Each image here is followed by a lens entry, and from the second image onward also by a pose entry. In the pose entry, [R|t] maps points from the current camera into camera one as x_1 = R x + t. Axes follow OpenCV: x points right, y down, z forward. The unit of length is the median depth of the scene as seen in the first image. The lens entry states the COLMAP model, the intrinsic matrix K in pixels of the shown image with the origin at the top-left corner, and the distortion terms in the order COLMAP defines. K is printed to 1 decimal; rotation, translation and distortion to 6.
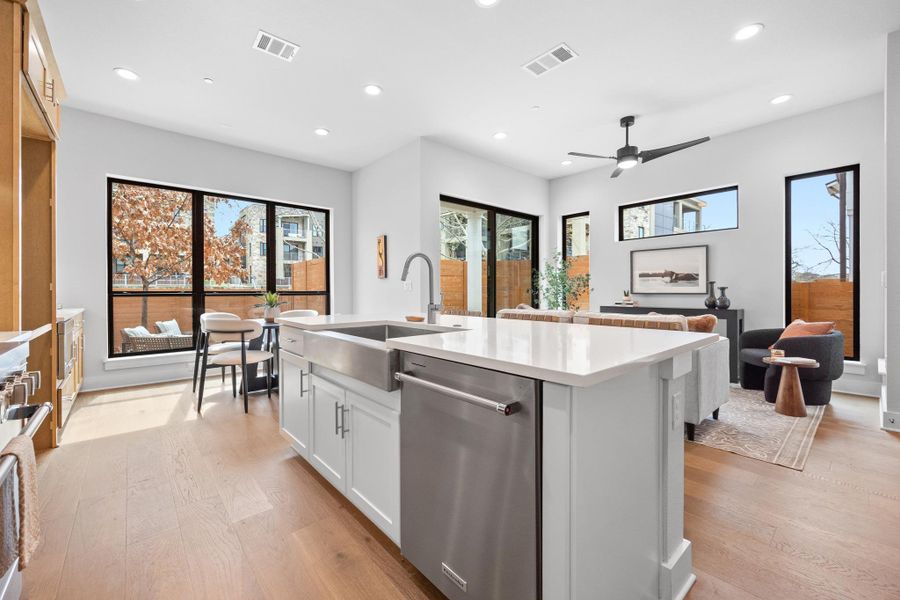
lens RADIAL K [[355.2, 0, 404.1], [0, 355.2, 292.0], [0, 0, 1]] dist [0.001323, -0.000192]
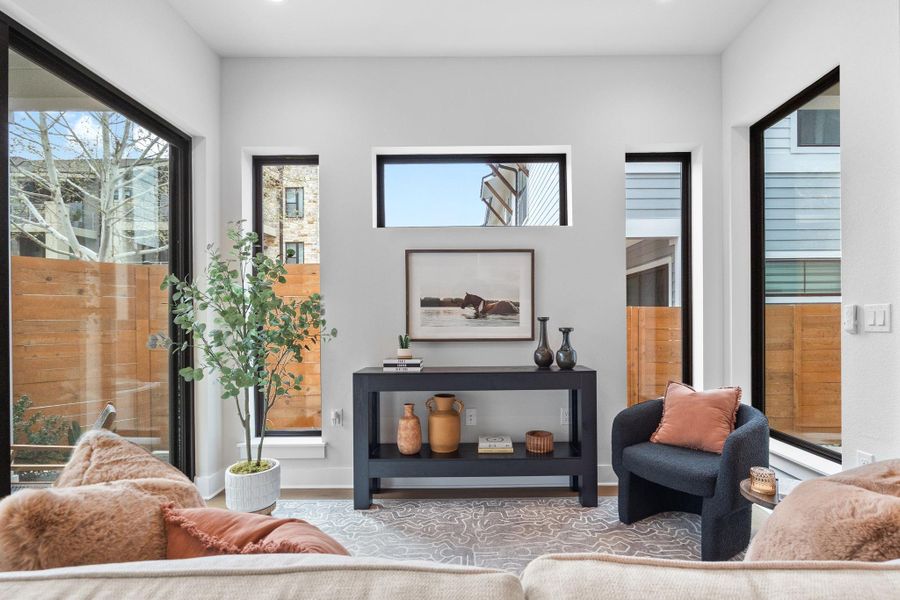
lens RADIAL K [[441.0, 0, 464.3], [0, 441.0, 318.2], [0, 0, 1]] dist [-0.006318, -0.000103]
pose [[0.616245, 0.002178, 0.787552, 0.239715], [0.007521, 0.999934, -0.008650, -0.020839], [-0.787519, 0.011253, 0.616188, 0.614926]]
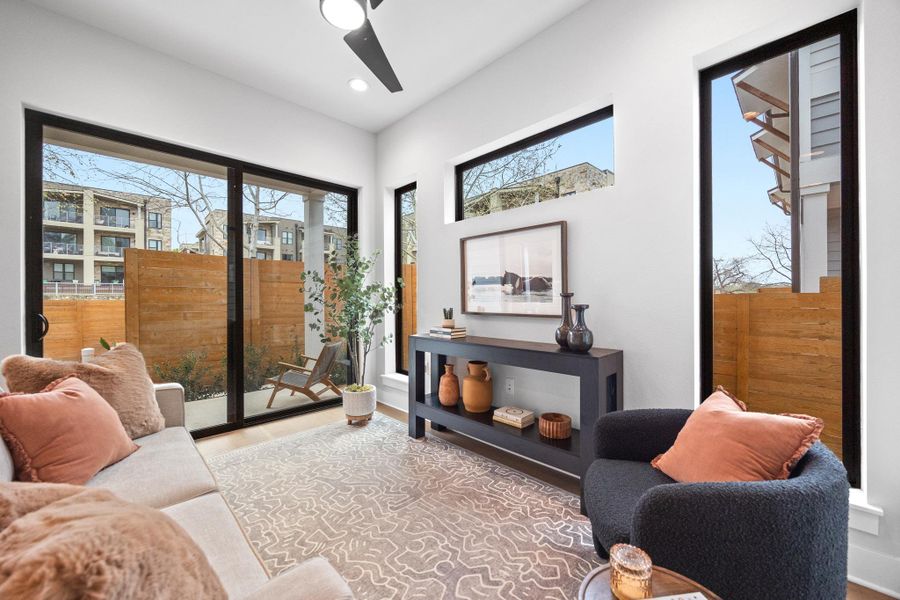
lens RADIAL K [[336.2, 0, 426.1], [0, 336.2, 298.1], [0, 0, 1]] dist [-0.000140, 0.000013]
pose [[0.997021, -0.001217, 0.077118, 0.569666], [0.001646, 0.999983, -0.005504, -0.018023], [-0.077110, 0.005615, 0.997007, 0.493741]]
